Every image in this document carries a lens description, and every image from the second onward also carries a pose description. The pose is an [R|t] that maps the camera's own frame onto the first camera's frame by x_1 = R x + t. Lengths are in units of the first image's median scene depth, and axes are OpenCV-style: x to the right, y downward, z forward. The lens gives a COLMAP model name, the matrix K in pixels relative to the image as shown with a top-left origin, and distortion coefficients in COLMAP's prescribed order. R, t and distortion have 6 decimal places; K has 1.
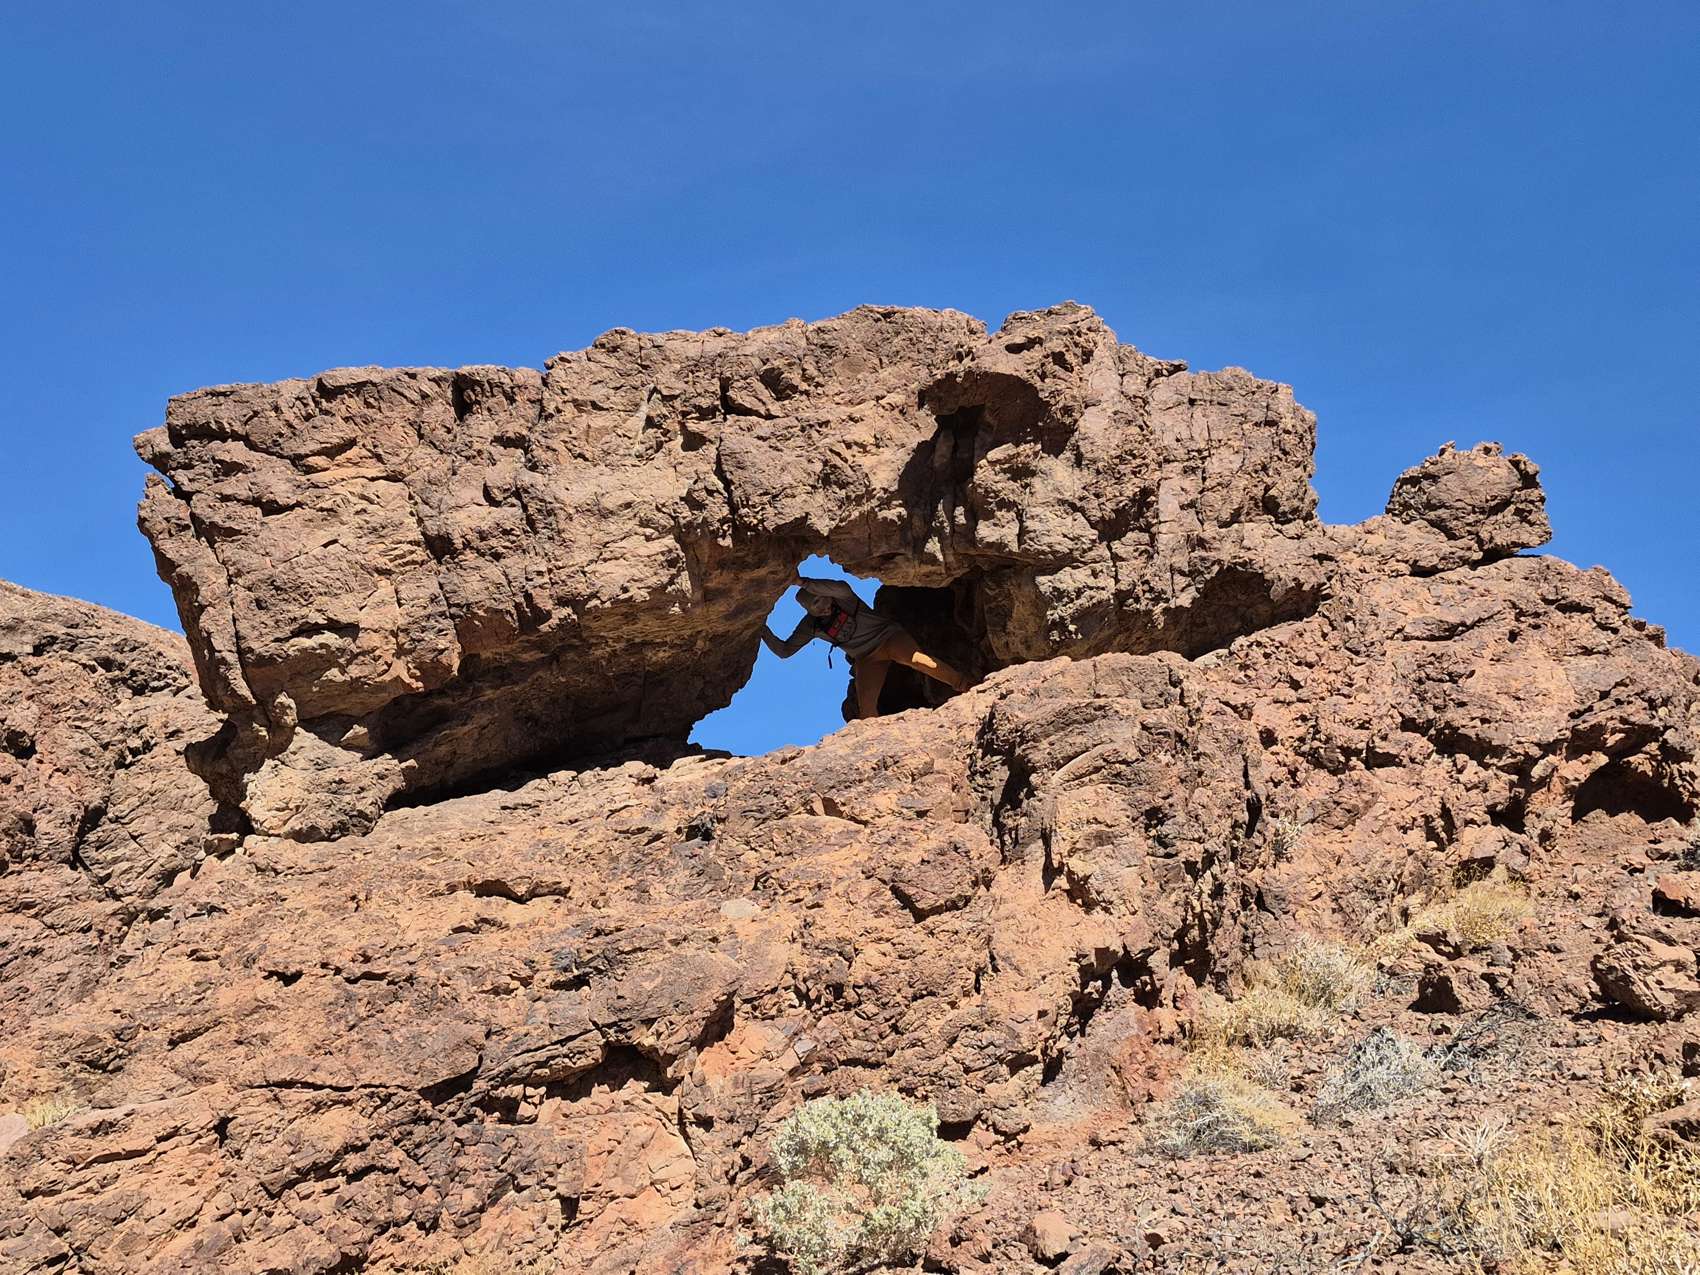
lens RADIAL K [[1750.3, 0, 831.9], [0, 1750.3, 599.1], [0, 0, 1]] dist [0.076699, 0.000000]
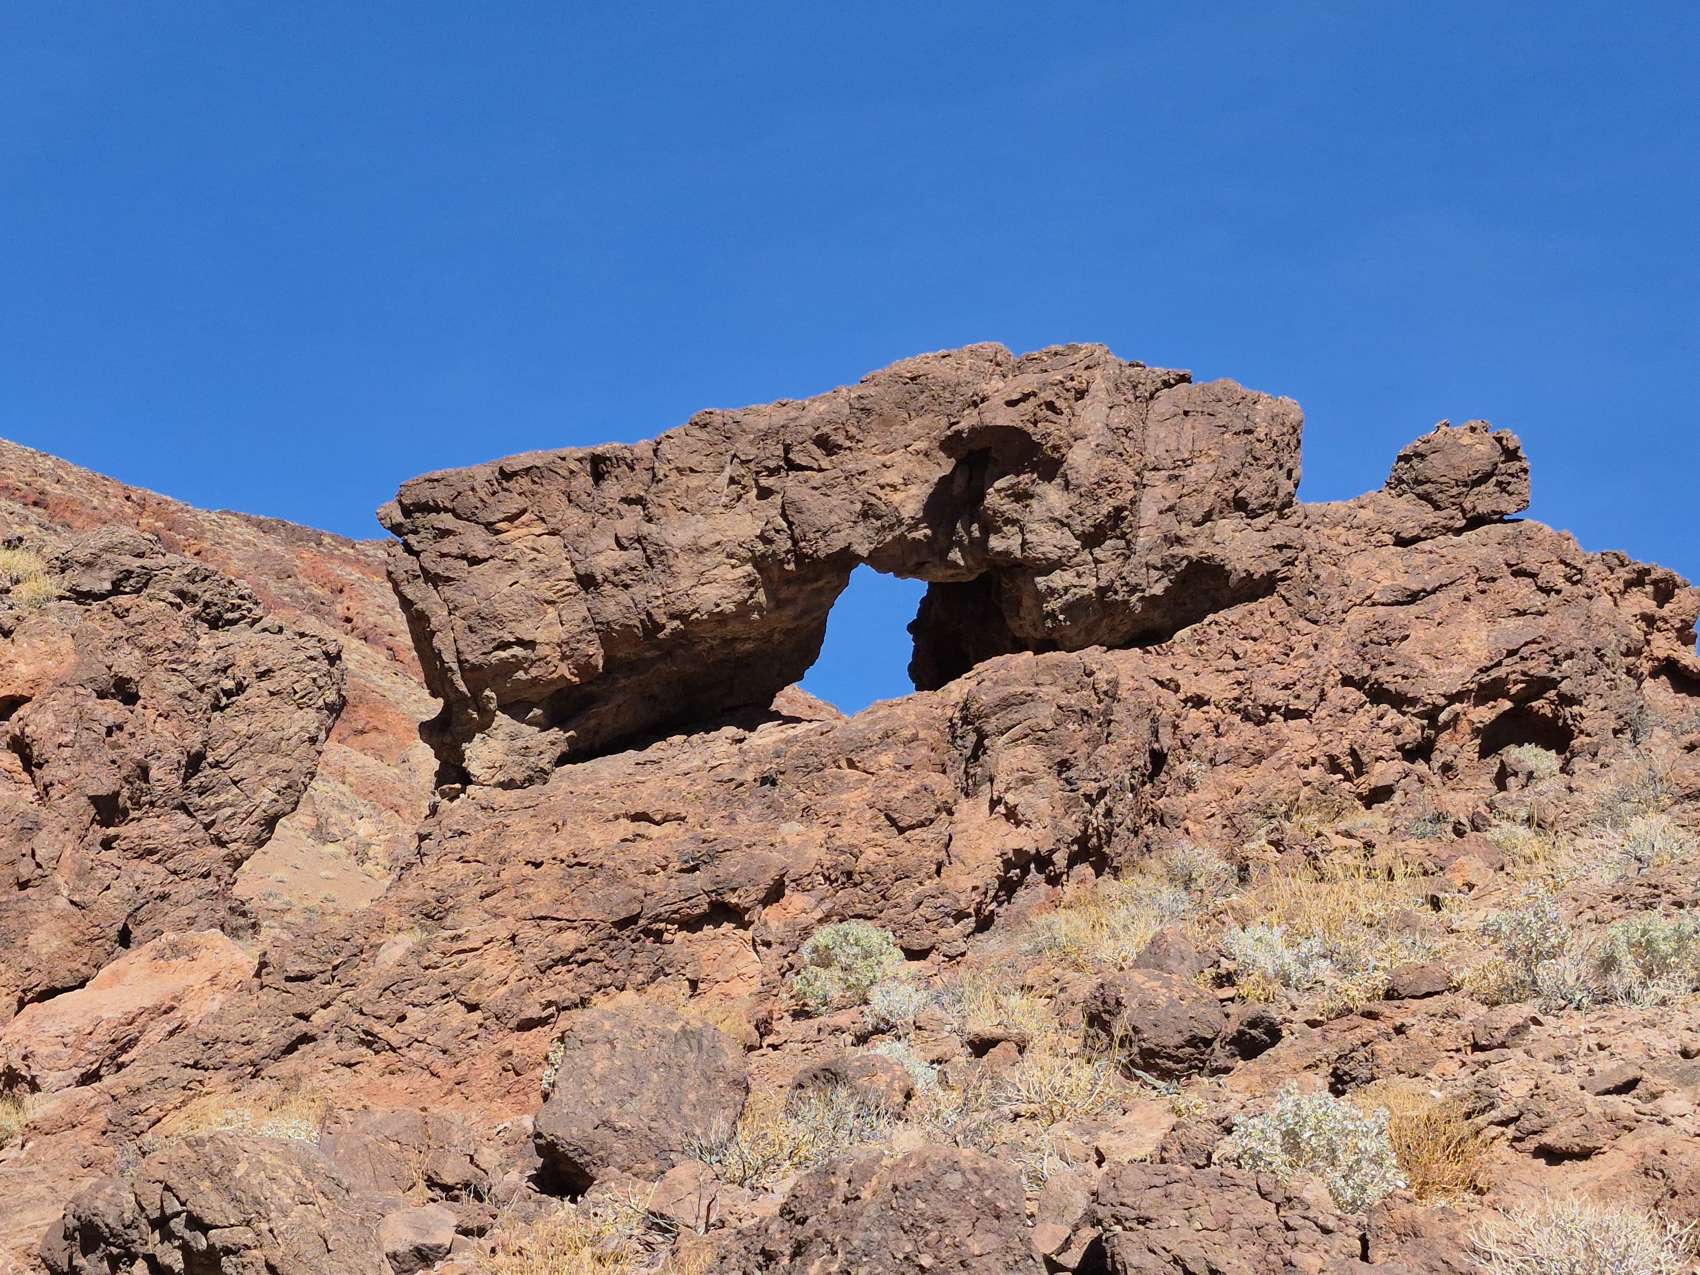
lens RADIAL K [[2488.3, 0, 825.4], [0, 2488.3, 597.0], [0, 0, 1]] dist [0.074257, 0.000000]
pose [[0.996026, -0.022740, -0.086105, 0.141341], [0.028461, 0.997426, 0.065811, -0.144640], [0.084387, -0.068000, 0.994110, -0.984030]]
